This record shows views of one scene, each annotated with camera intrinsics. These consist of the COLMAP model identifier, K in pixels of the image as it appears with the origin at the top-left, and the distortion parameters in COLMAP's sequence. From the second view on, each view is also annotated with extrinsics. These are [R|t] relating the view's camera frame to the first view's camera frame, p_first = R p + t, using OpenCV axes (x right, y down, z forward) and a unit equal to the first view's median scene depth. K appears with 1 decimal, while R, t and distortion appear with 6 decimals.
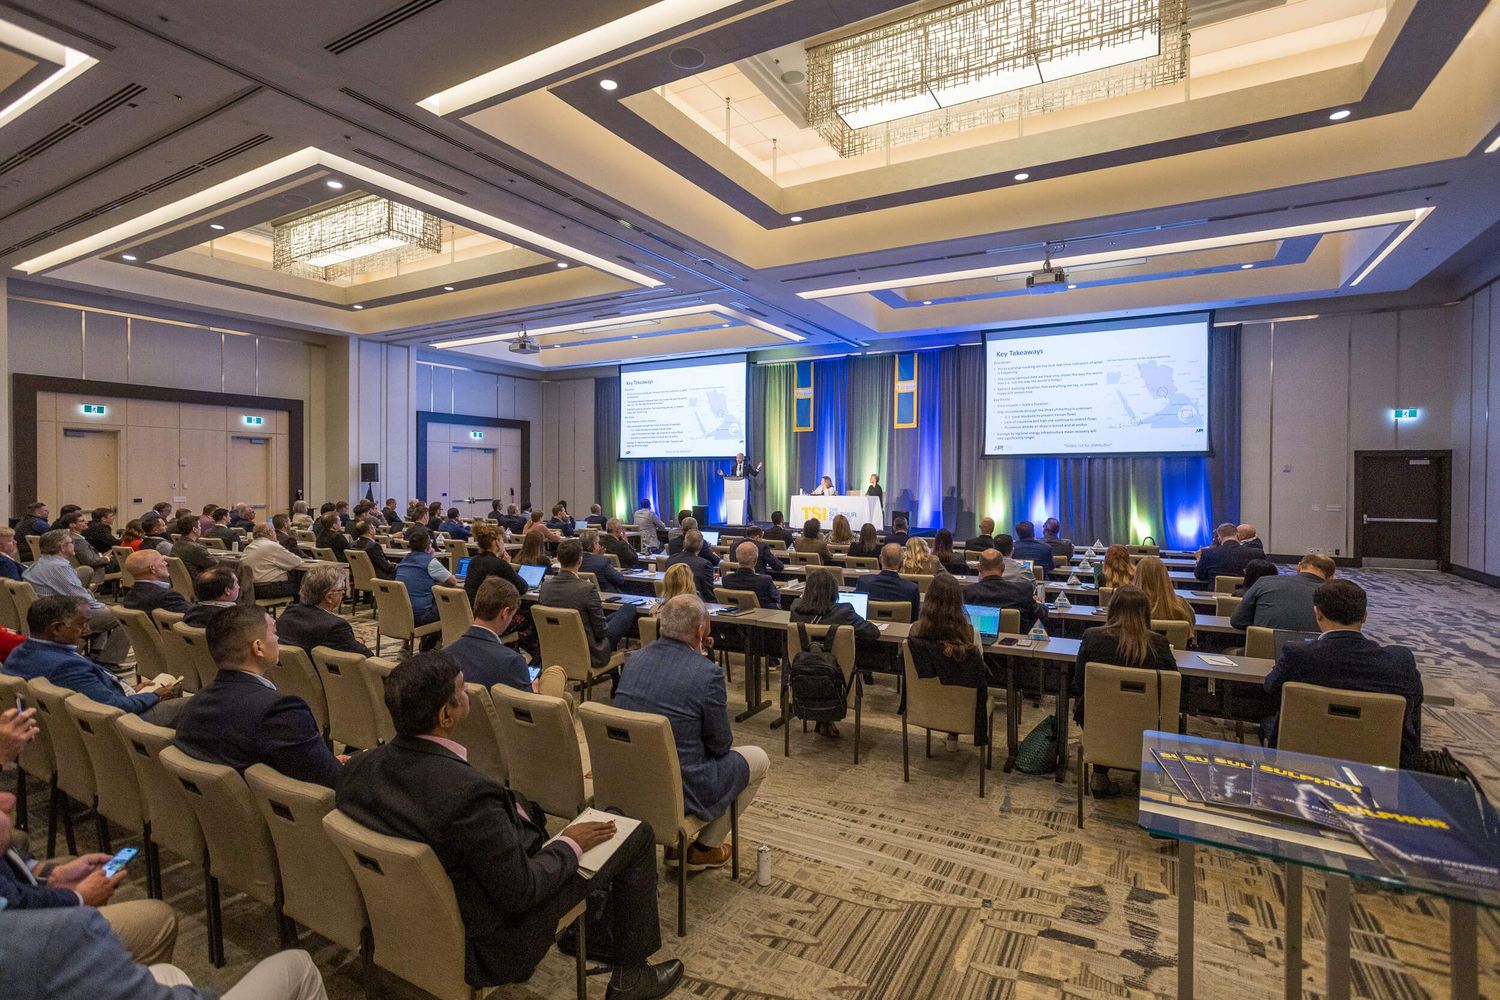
lens RADIAL K [[724.2, 0, 747.4], [0, 724.2, 486.0], [0, 0, 1]] dist [-0.047631, 0.037446]
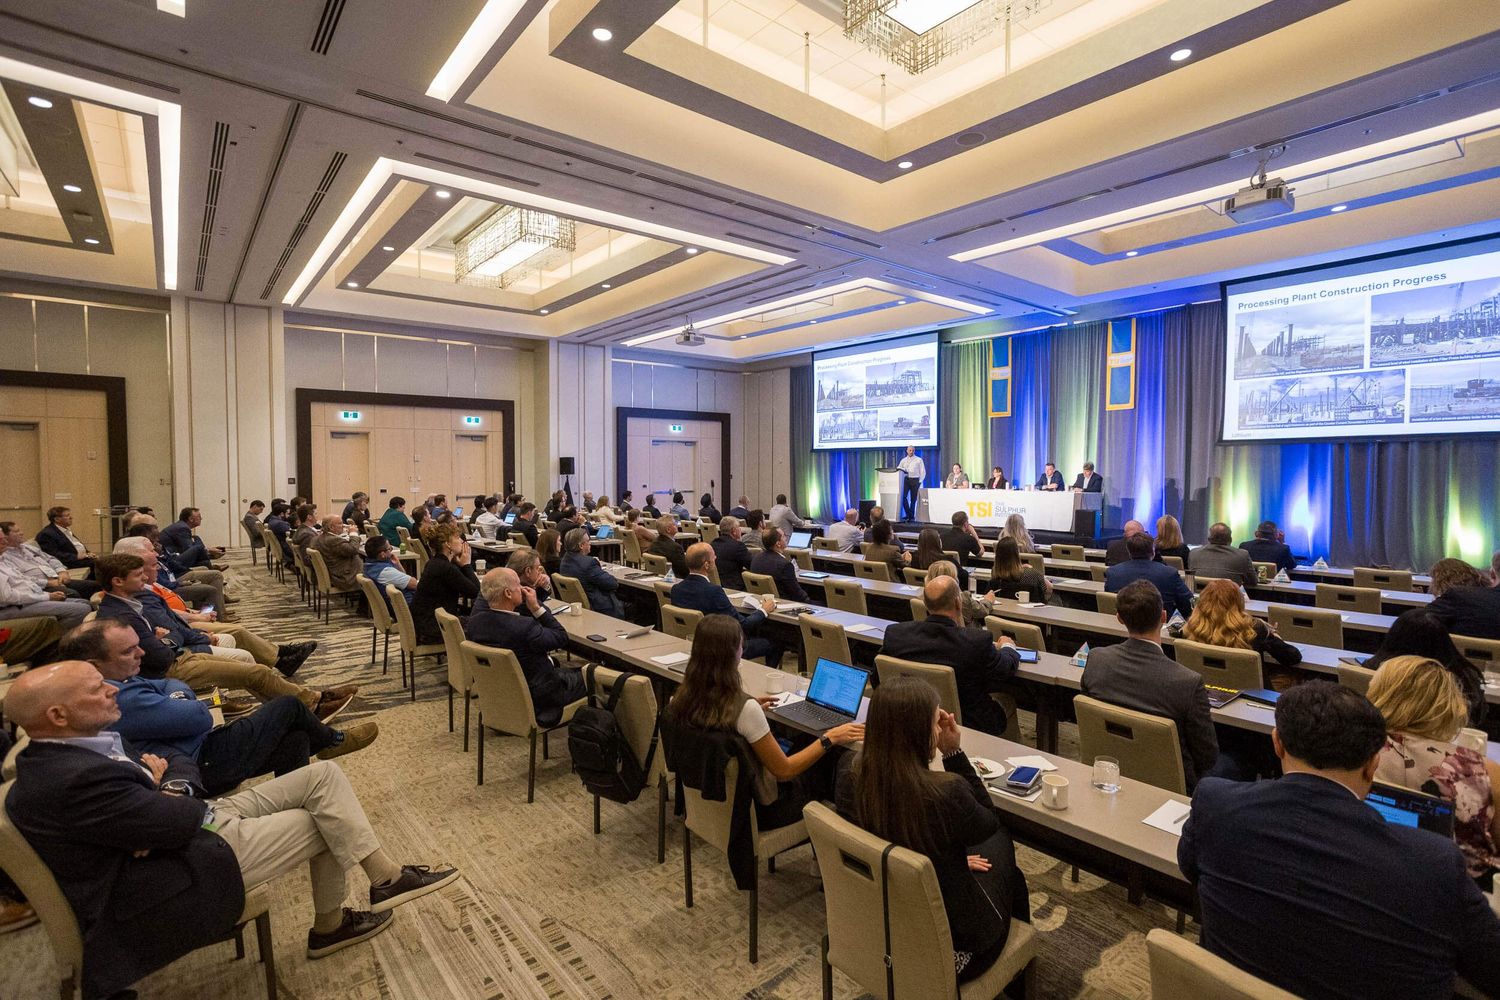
lens RADIAL K [[724.7, 0, 750.0], [0, 724.7, 500.0], [0, 0, 1]] dist [-0.051393, 0.038735]
pose [[0.939200, 0.011444, -0.343180, 0.107551], [-0.000251, 0.999467, 0.032644, -0.002832], [0.343370, -0.030573, 0.938702, 0.076362]]
